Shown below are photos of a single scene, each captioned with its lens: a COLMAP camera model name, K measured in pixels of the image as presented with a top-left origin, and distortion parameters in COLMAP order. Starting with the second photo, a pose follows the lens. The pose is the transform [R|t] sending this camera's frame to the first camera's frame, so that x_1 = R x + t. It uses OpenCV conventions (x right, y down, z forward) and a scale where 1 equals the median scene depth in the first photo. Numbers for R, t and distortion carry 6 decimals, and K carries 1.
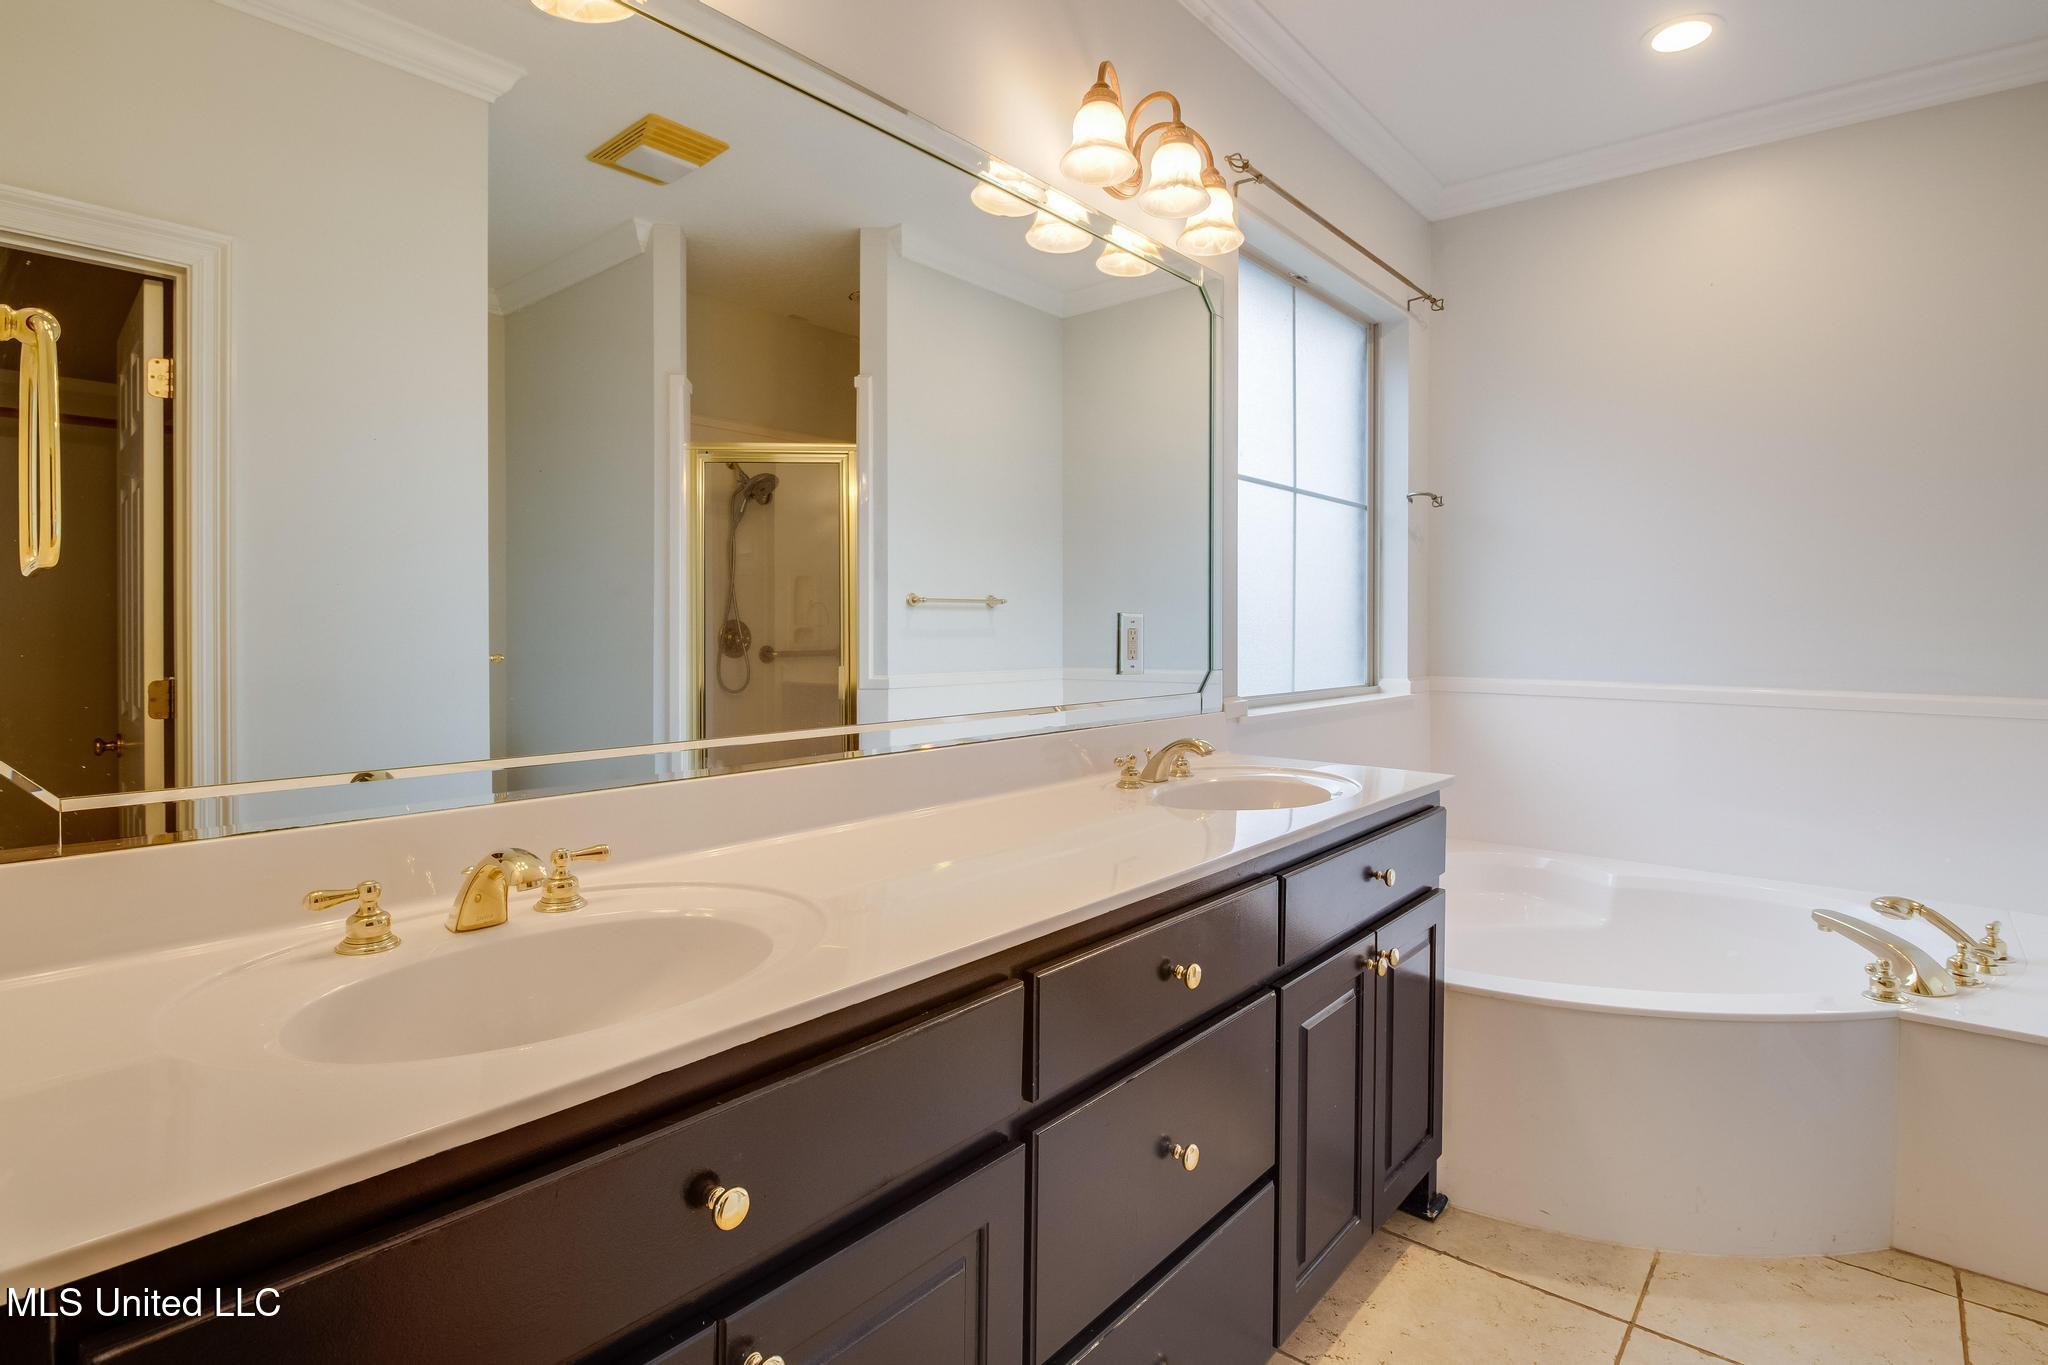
lens RADIAL K [[1052.3, 0, 1026.0], [0, 1052.3, 620.2], [0, 0, 1]] dist [0.029715, -0.026153]
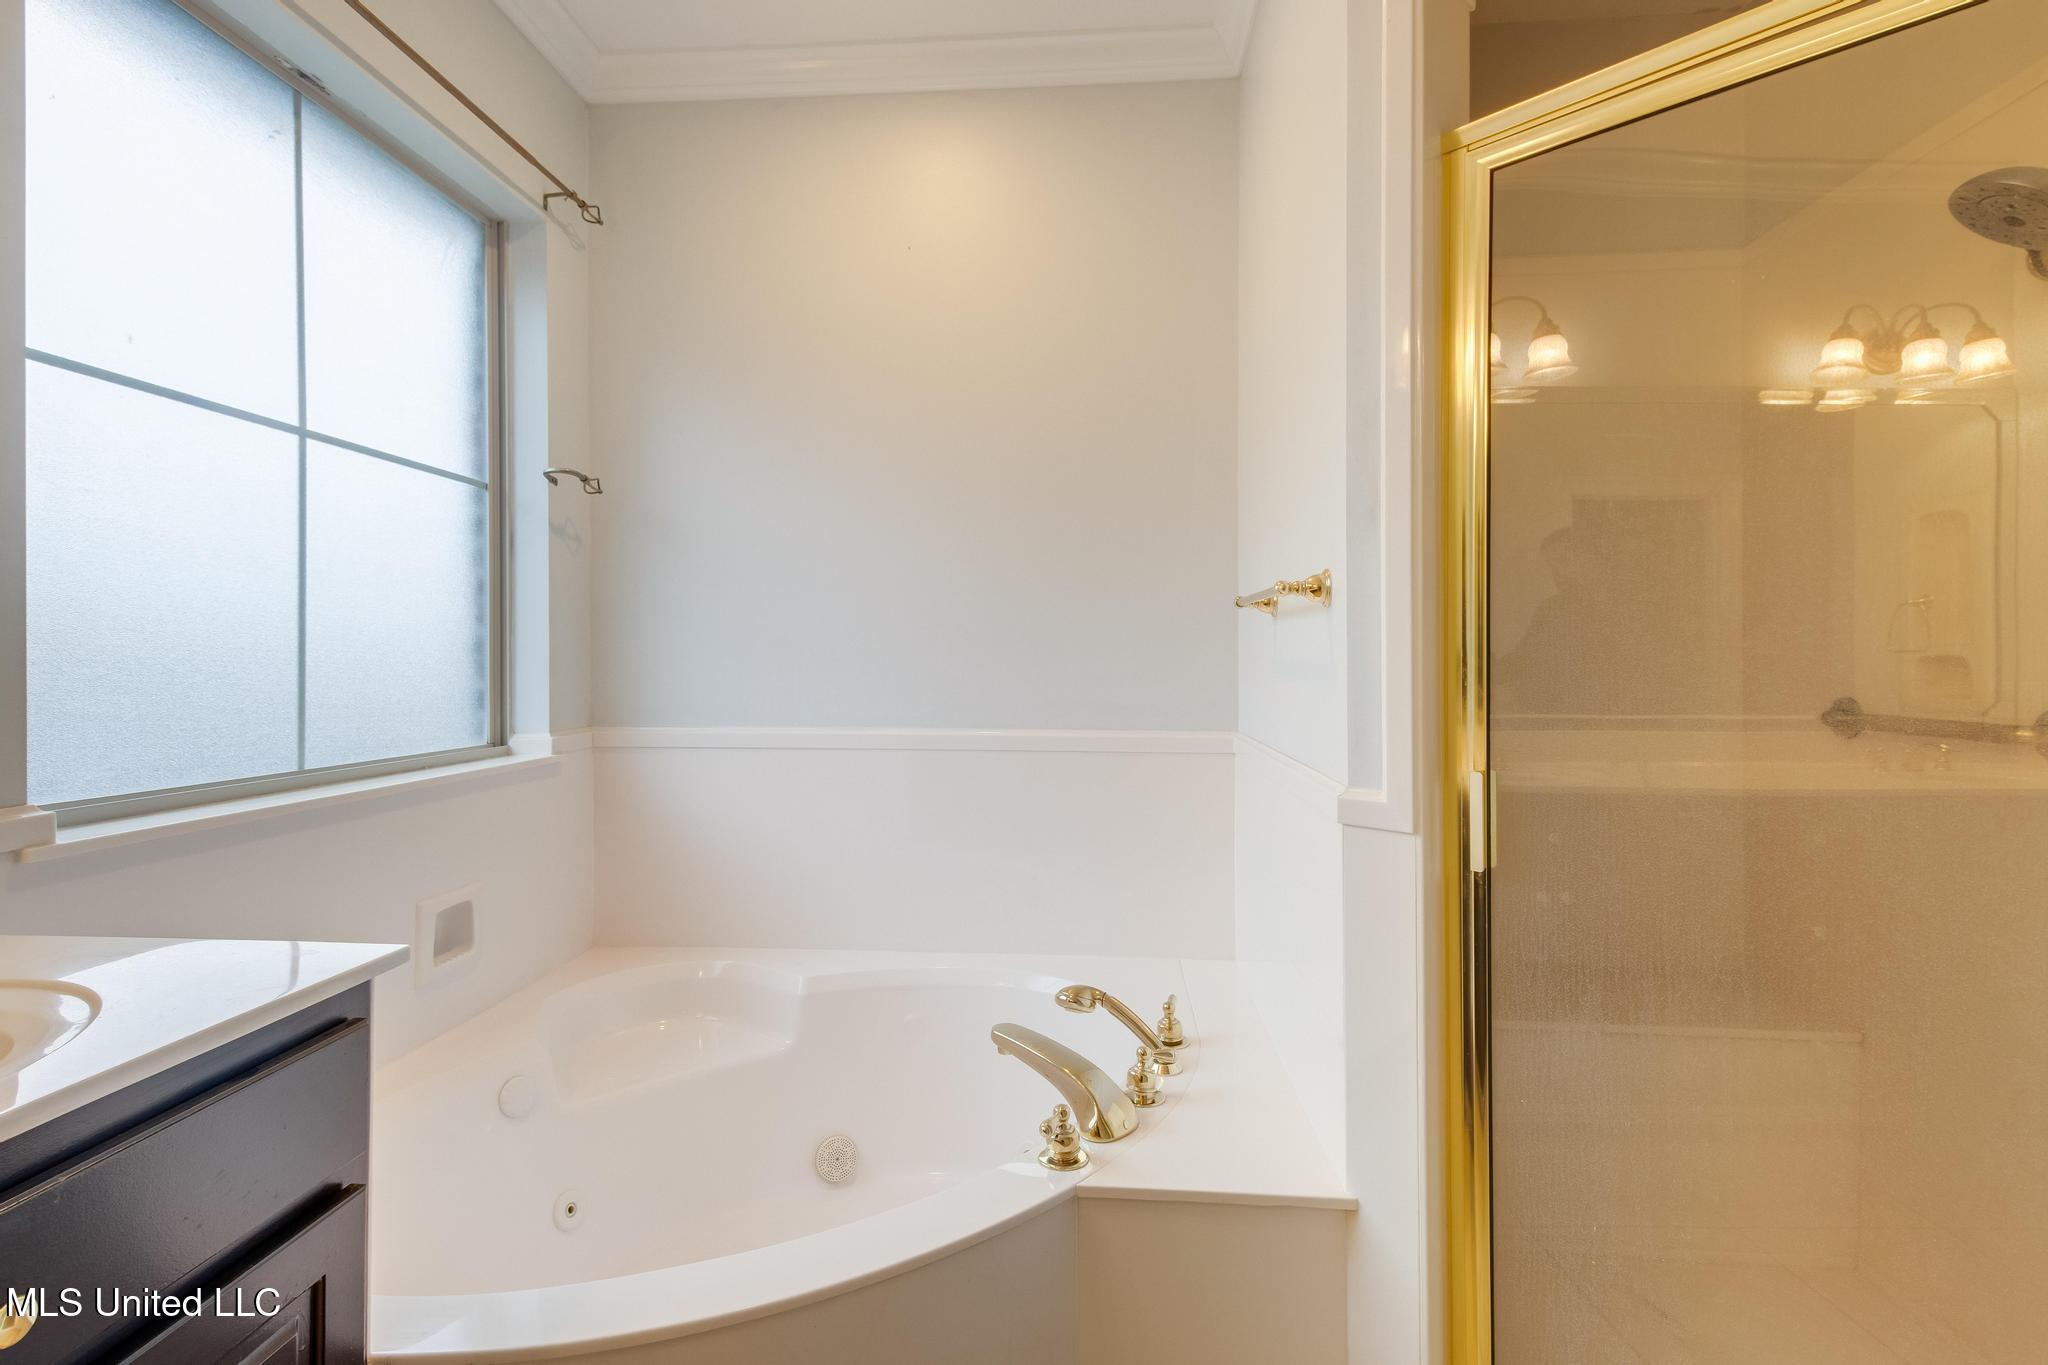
lens RADIAL K [[987.4, 0, 1016.2], [0, 987.4, 657.1], [0, 0, 1]] dist [0.000906, -0.011516]
pose [[0.822767, -0.003770, 0.568366, 0.249643], [0.002311, 0.999992, 0.003289, 0.003144], [-0.568374, -0.001392, 0.822769, 0.287325]]
